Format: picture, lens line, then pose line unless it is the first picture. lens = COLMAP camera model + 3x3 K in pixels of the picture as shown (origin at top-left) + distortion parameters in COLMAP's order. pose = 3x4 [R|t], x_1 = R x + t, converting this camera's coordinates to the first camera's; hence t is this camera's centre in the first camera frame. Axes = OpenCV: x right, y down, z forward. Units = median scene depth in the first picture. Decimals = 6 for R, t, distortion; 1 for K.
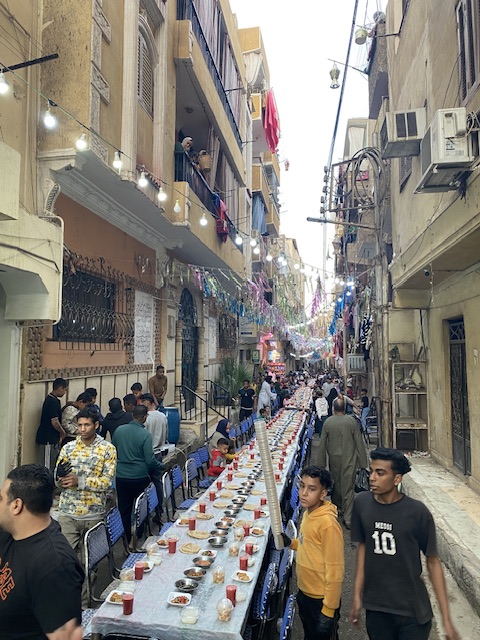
lens RADIAL K [[489.0, 0, 239.3], [0, 489.0, 311.9], [0, 0, 1]] dist [0.001776, -0.001314]
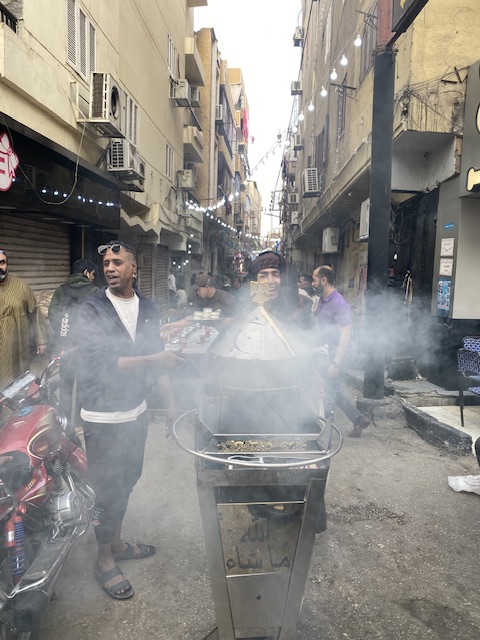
lens RADIAL K [[460.3, 0, 247.3], [0, 460.3, 318.9], [0, 0, 1]] dist [0.003338, 0.002174]
pose [[0.993980, 0.008534, 0.109231, -0.099306], [-0.029366, 0.981237, 0.190558, -0.046482], [-0.105555, -0.192618, 0.975580, -0.687175]]
